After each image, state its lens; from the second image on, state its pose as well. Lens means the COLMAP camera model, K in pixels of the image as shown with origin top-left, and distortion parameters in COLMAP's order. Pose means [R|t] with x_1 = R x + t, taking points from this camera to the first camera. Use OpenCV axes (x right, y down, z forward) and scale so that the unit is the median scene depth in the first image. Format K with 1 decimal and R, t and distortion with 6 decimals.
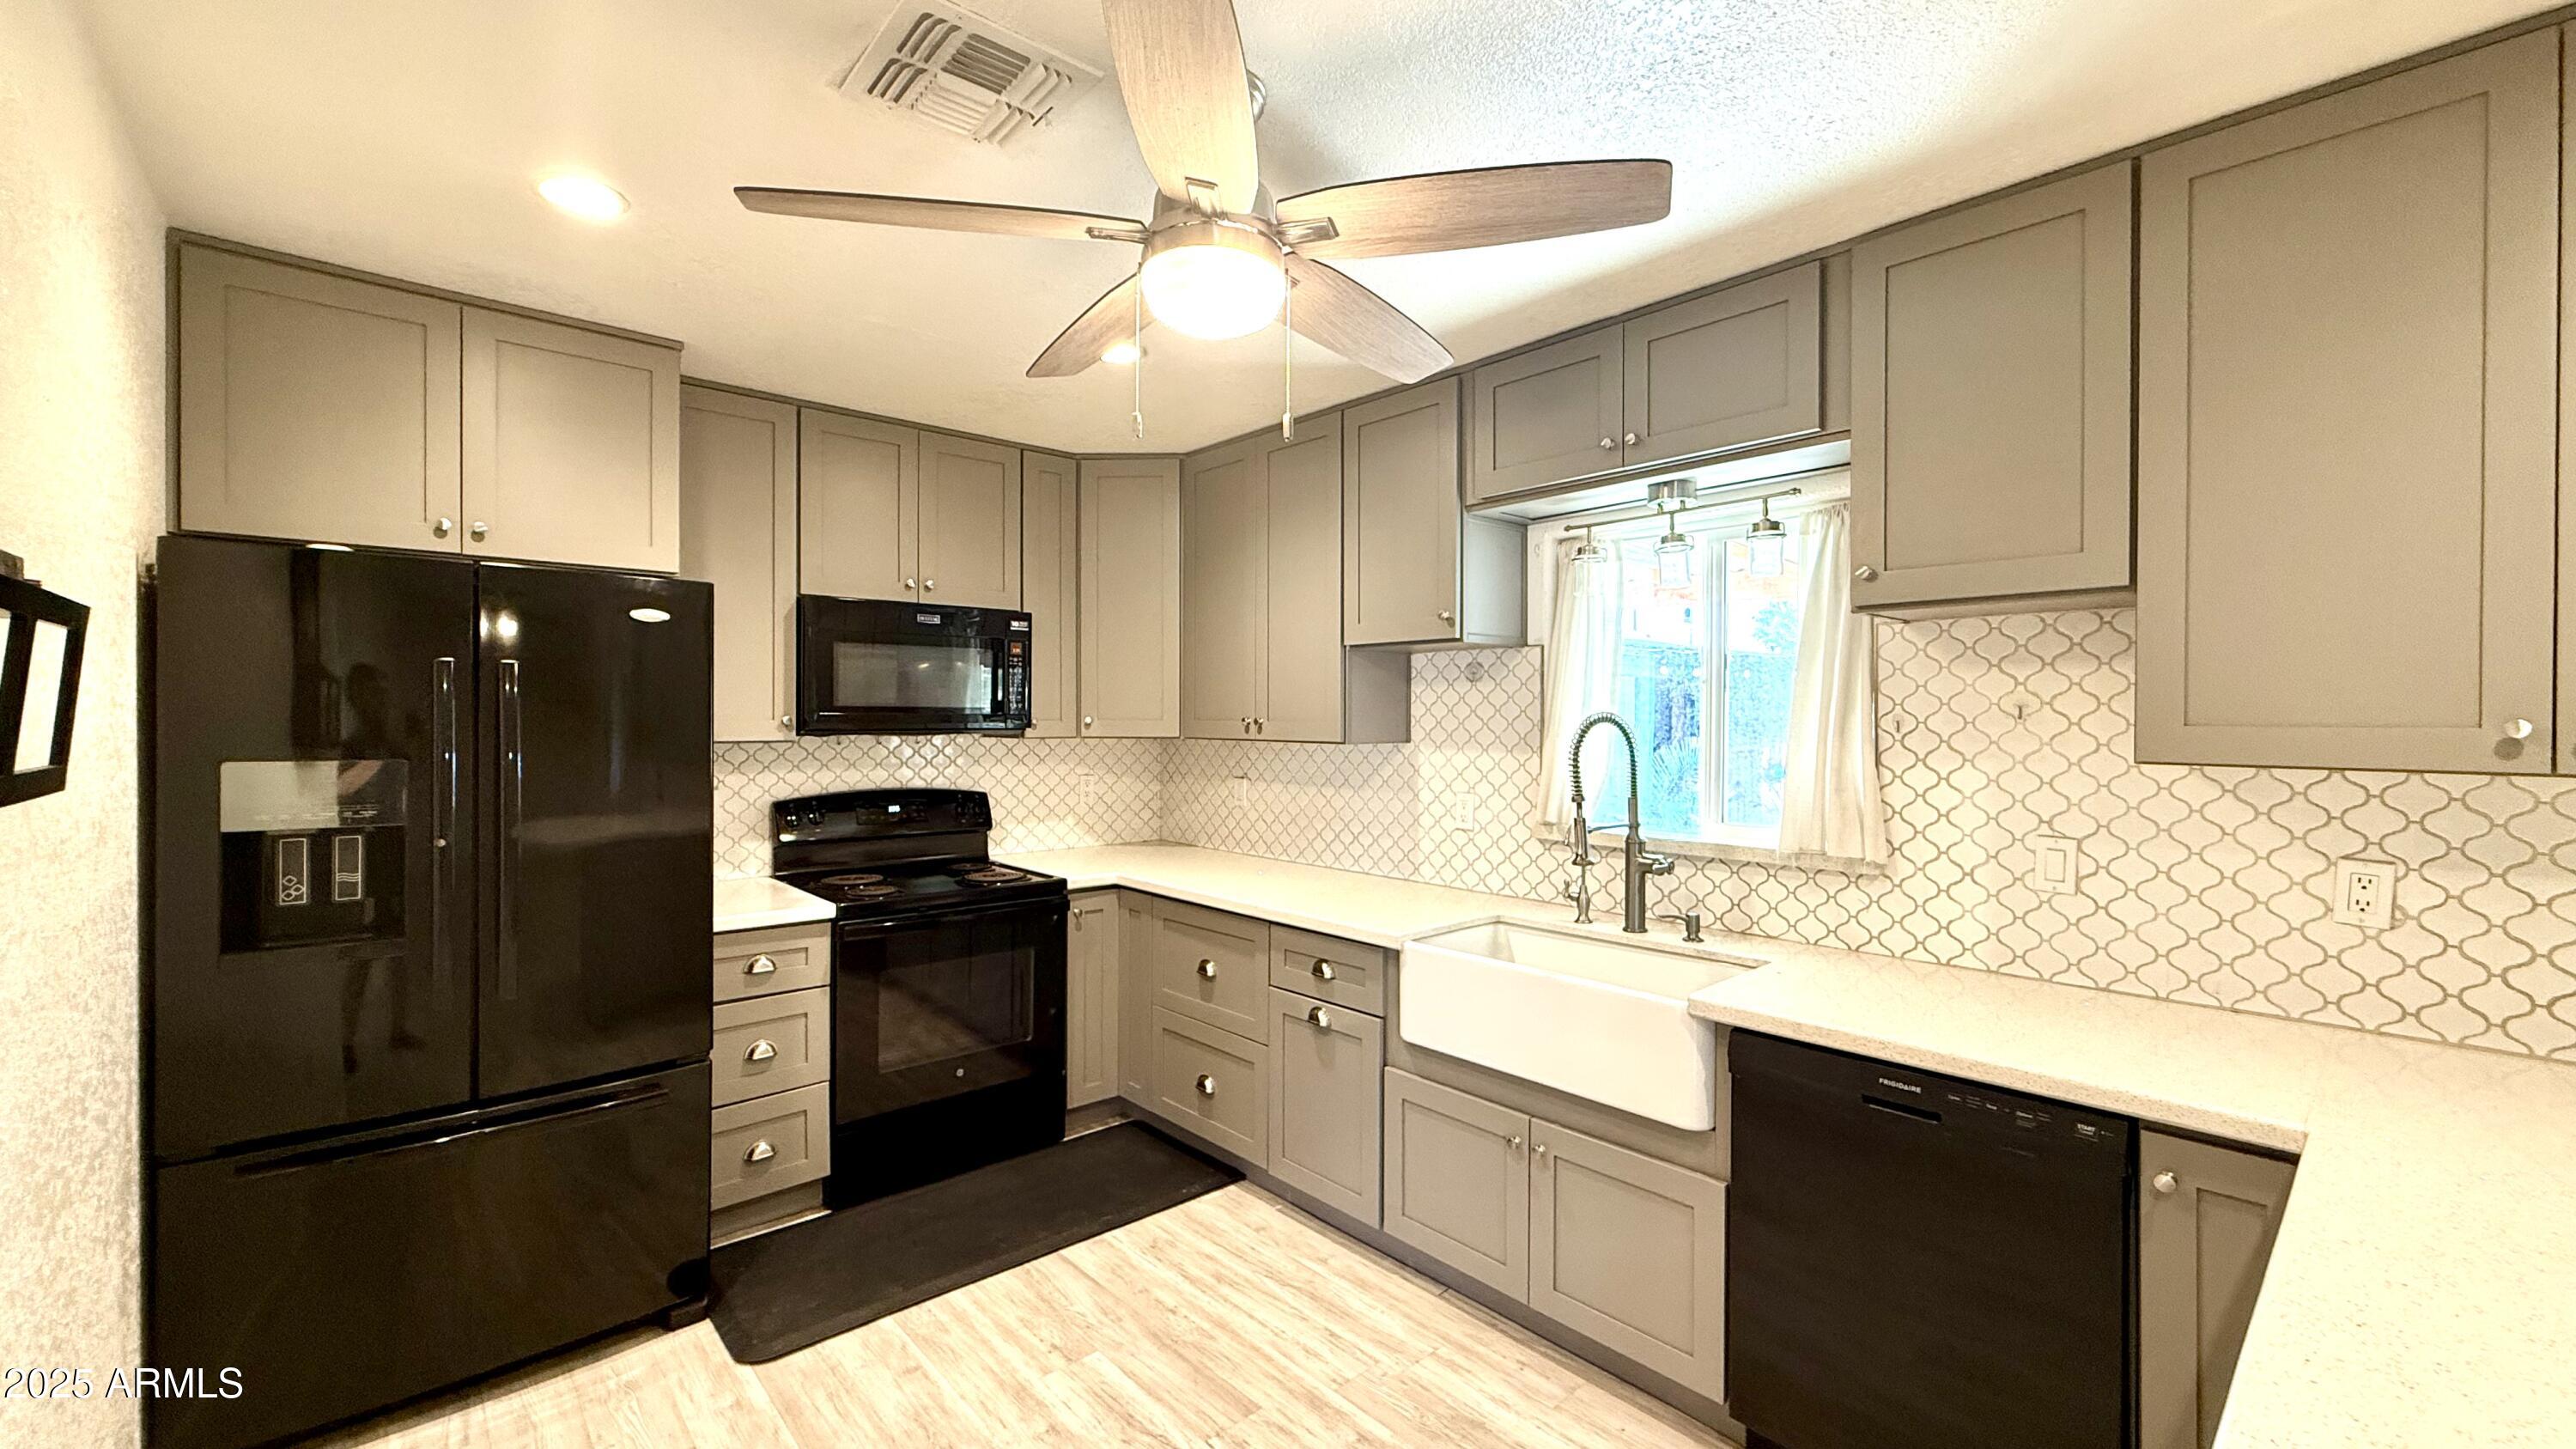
lens RADIAL K [[1018.0, 0, 1288.0], [0, 1018.0, 724.5], [0, 0, 1]] dist [0.000270, 0.000010]
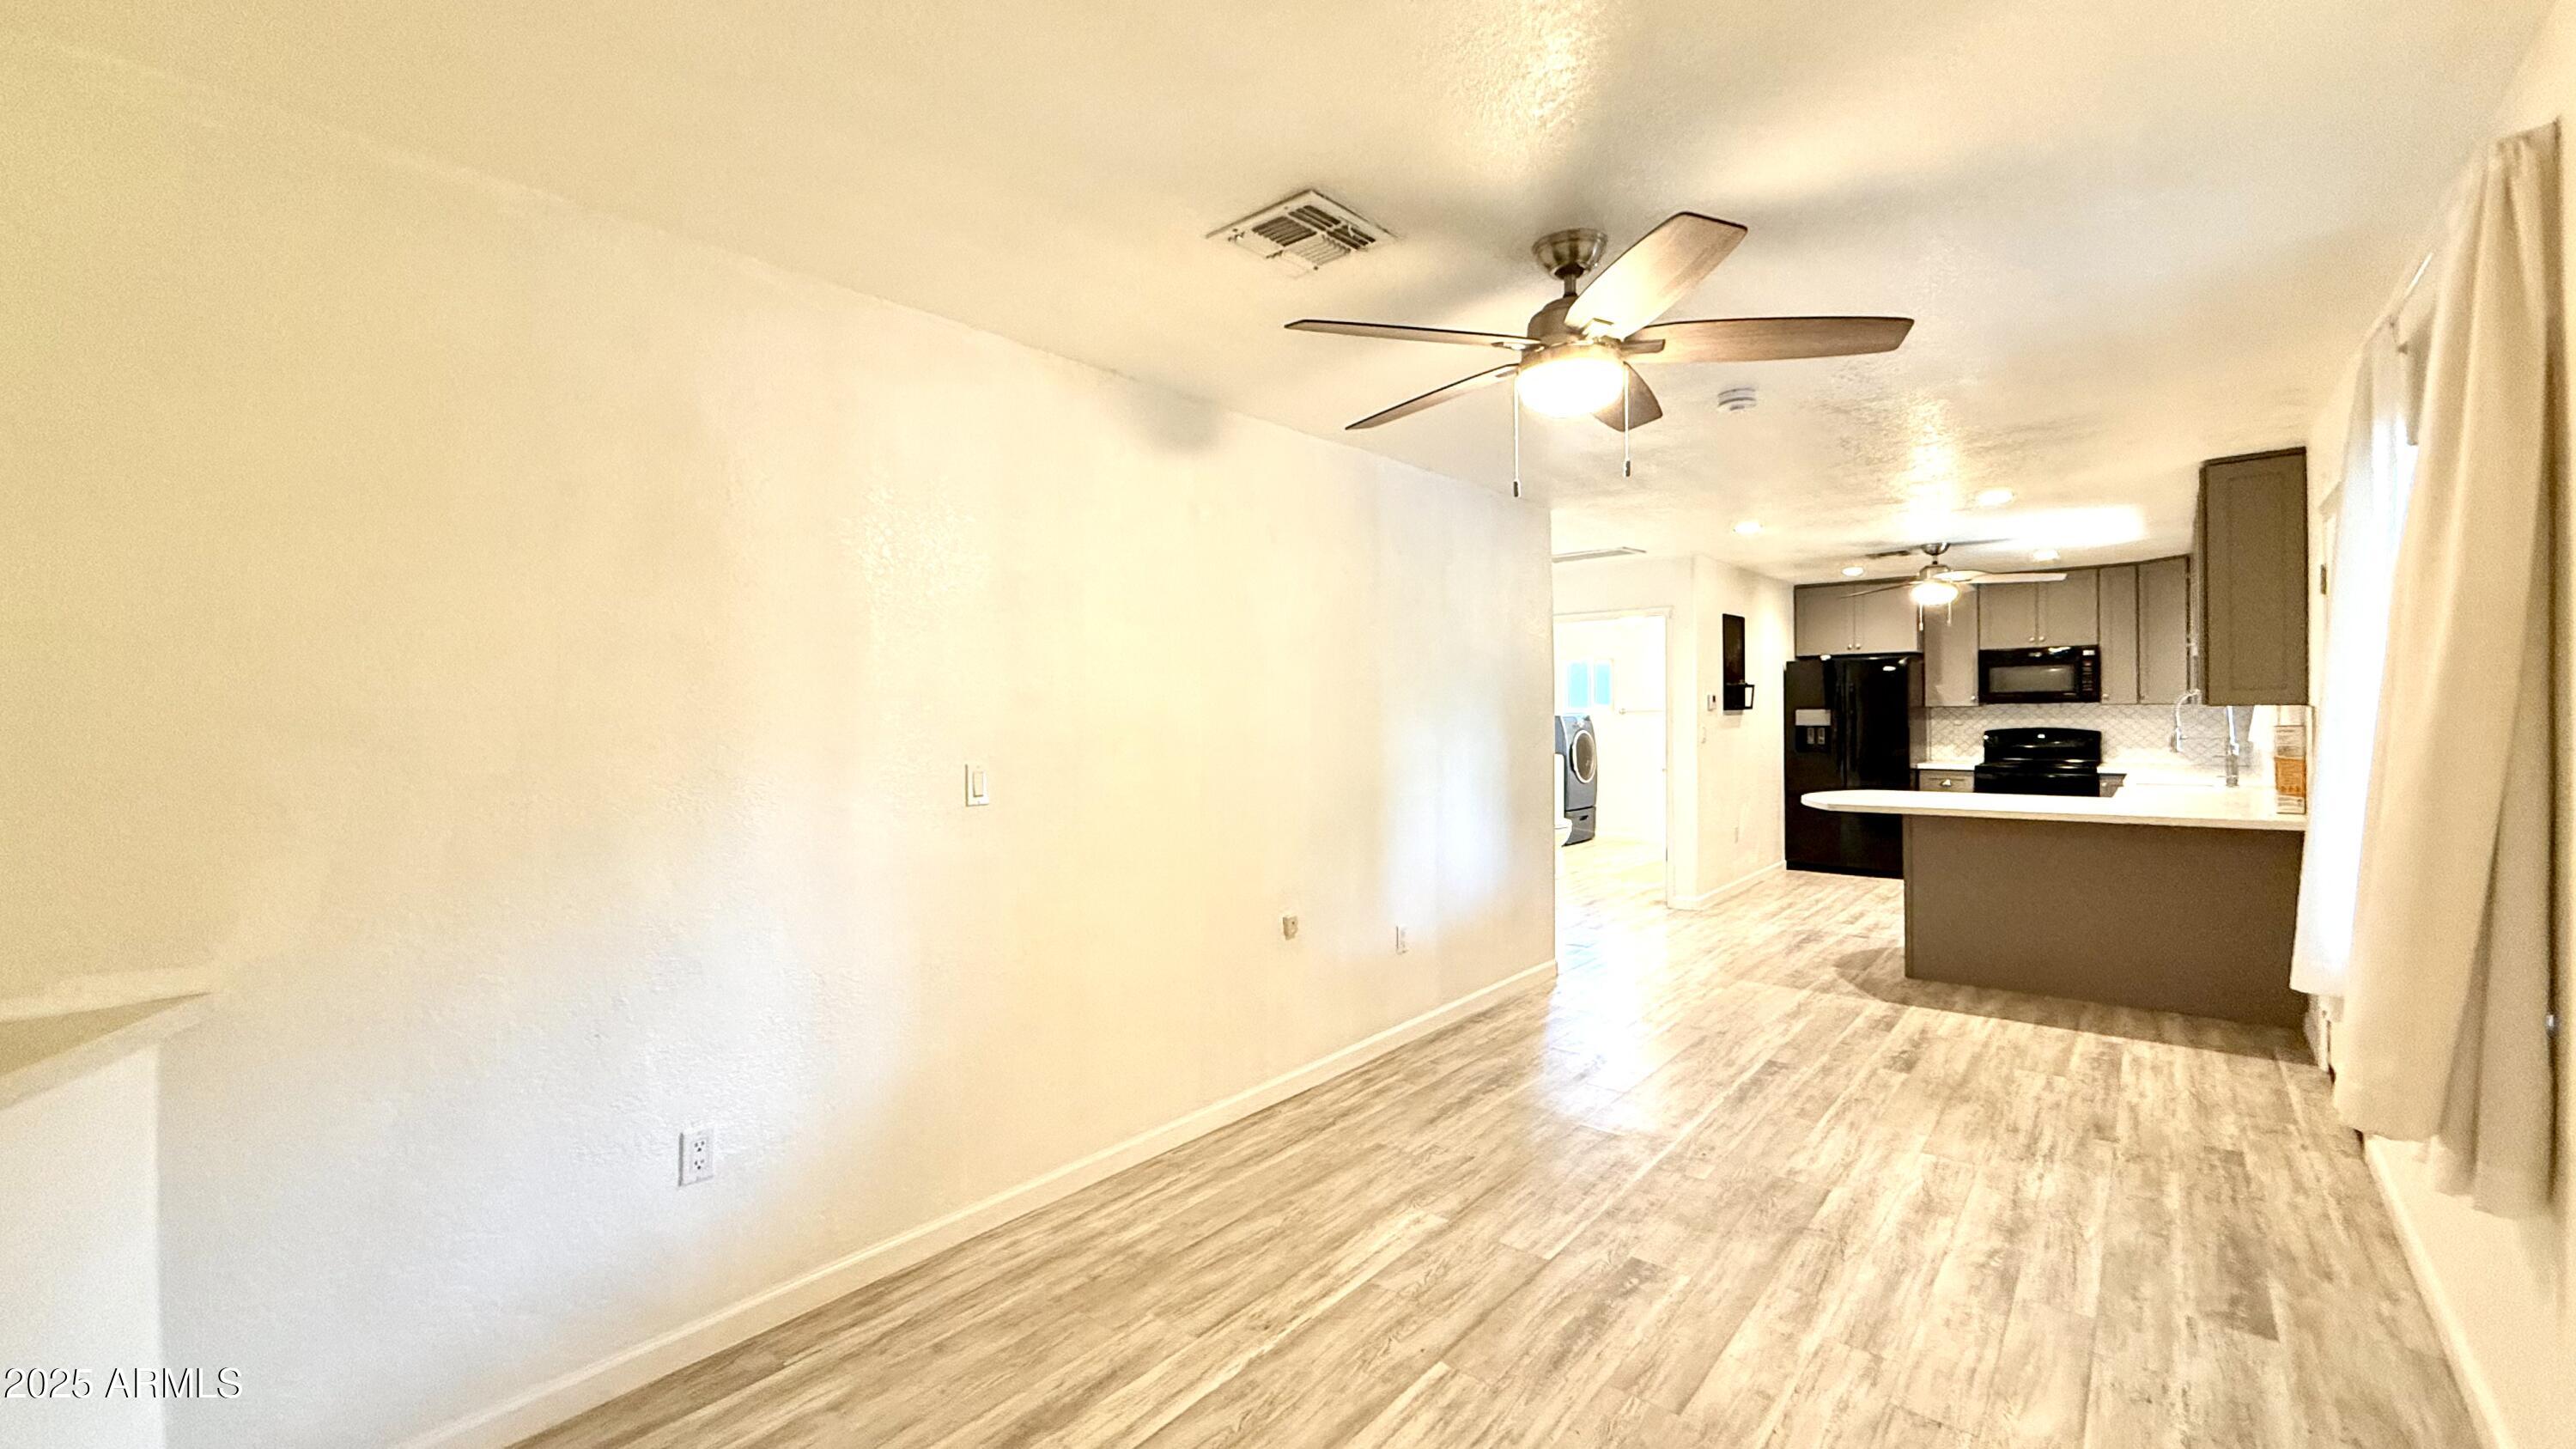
lens RADIAL K [[1018.0, 0, 1288.0], [0, 1018.0, 724.5], [0, 0, 1]] dist [0.000270, 0.000010]
pose [[0.119443, 0.009211, -0.992798, 1.861537], [0.011870, 0.999872, 0.010705, 0.013120], [0.992770, -0.013063, 0.119318, -1.052445]]
